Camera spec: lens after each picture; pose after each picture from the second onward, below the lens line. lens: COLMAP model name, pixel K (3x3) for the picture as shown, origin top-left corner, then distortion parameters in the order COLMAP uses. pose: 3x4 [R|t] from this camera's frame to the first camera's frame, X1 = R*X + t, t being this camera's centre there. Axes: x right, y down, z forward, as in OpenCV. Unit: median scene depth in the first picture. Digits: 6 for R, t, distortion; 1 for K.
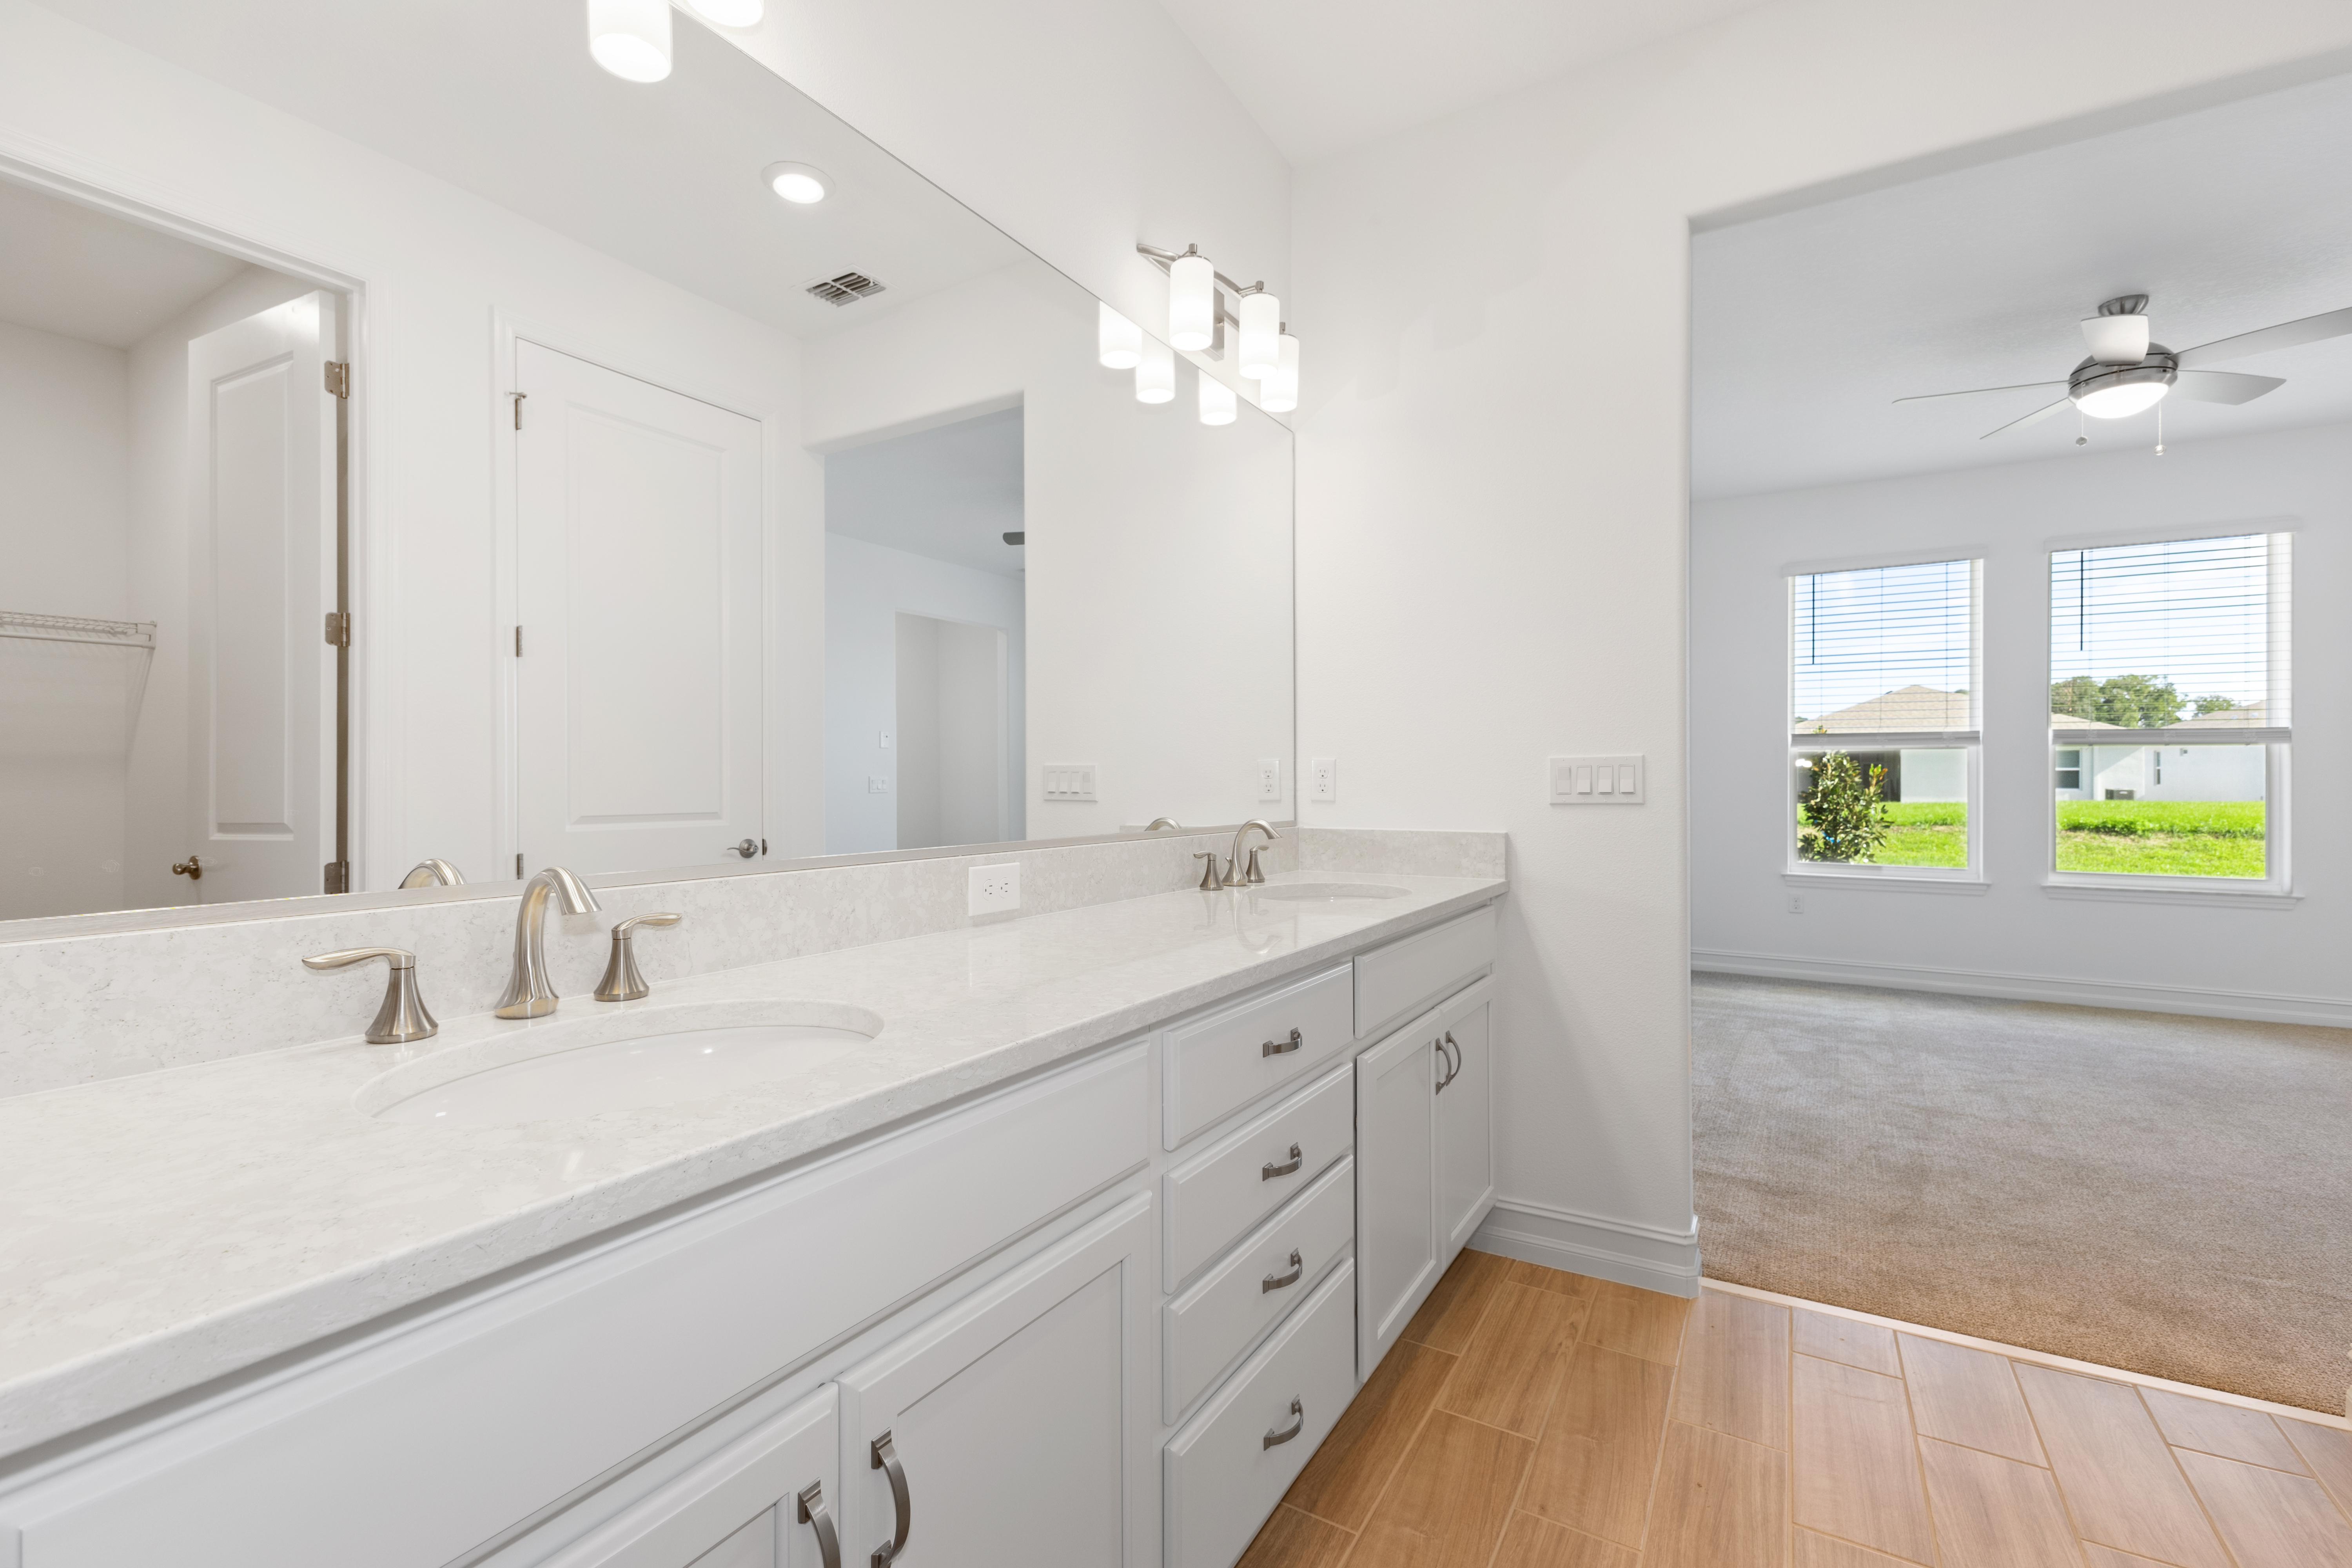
lens RADIAL K [[1020.0, 0, 1179.0], [0, 1020.0, 776.0], [0, 0, 1]] dist [-0.000918, -0.000134]
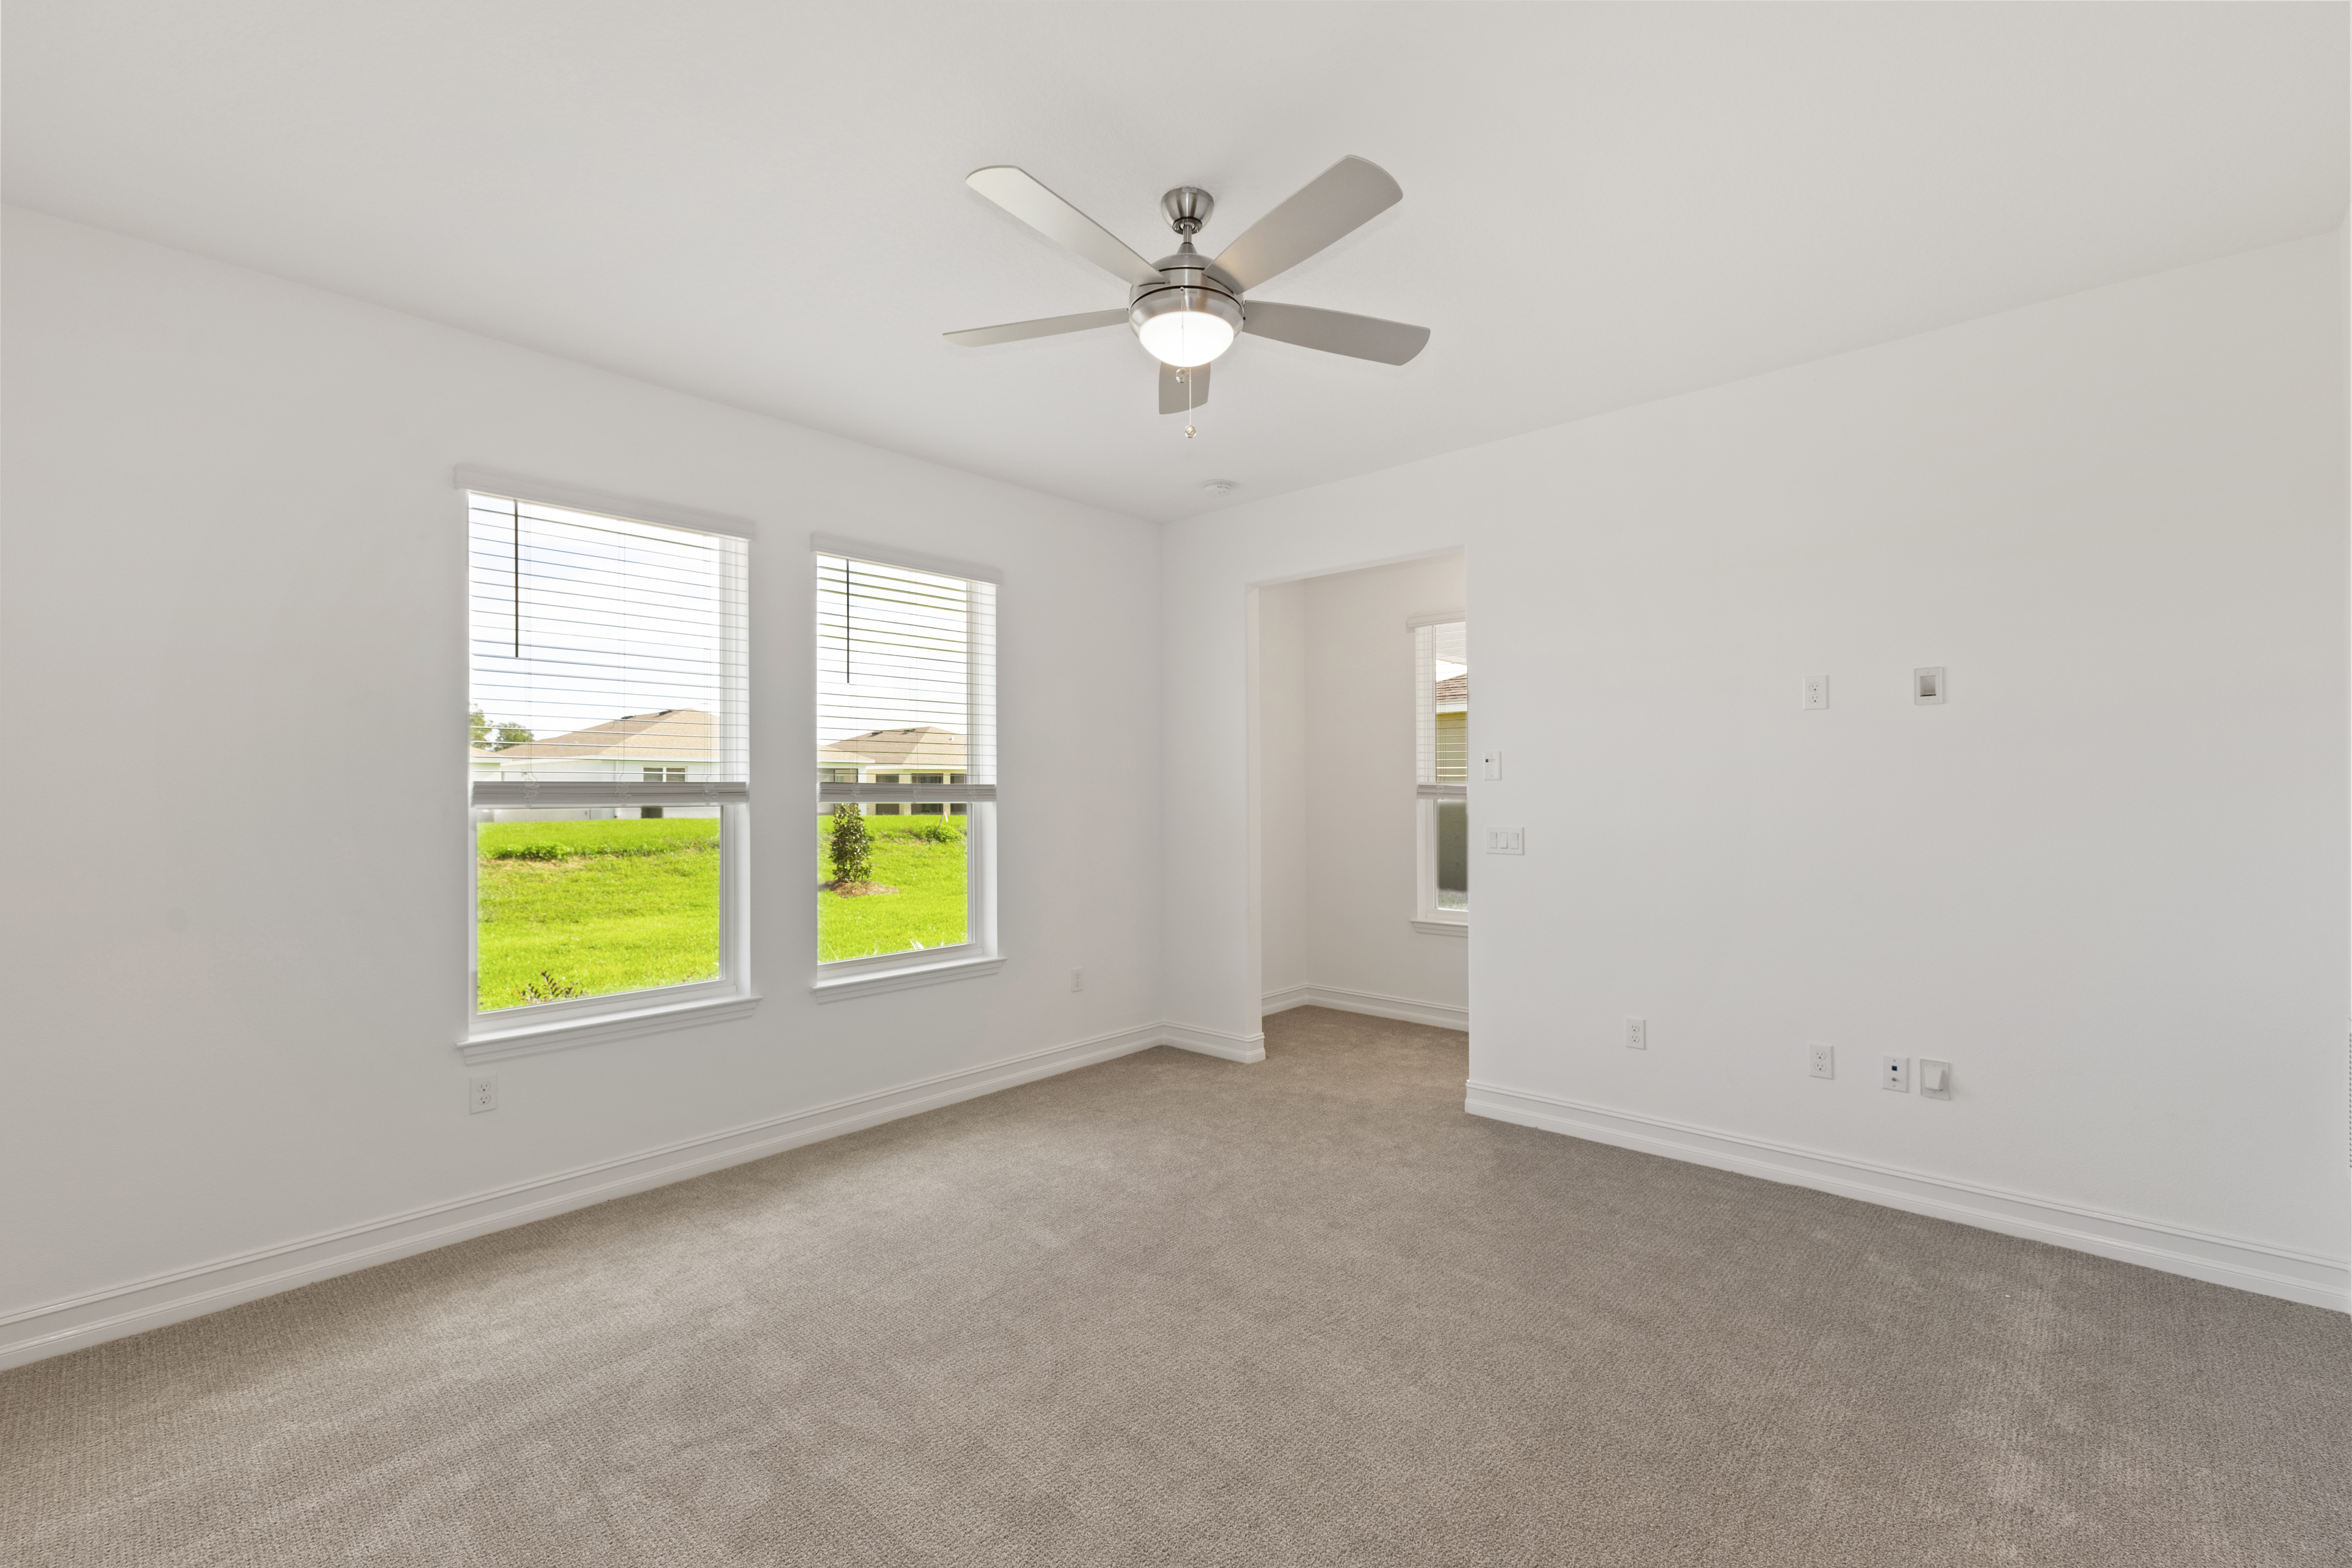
lens RADIAL K [[1020.0, 0, 1176.1], [0, 1020.0, 775.2], [0, 0, 1]] dist [-0.000918, -0.000134]
pose [[0.198756, 0.010621, 0.979991, 0.050050], [0.005008, 0.999917, -0.011852, -0.012789], [-0.980036, 0.007263, 0.198686, 0.185033]]
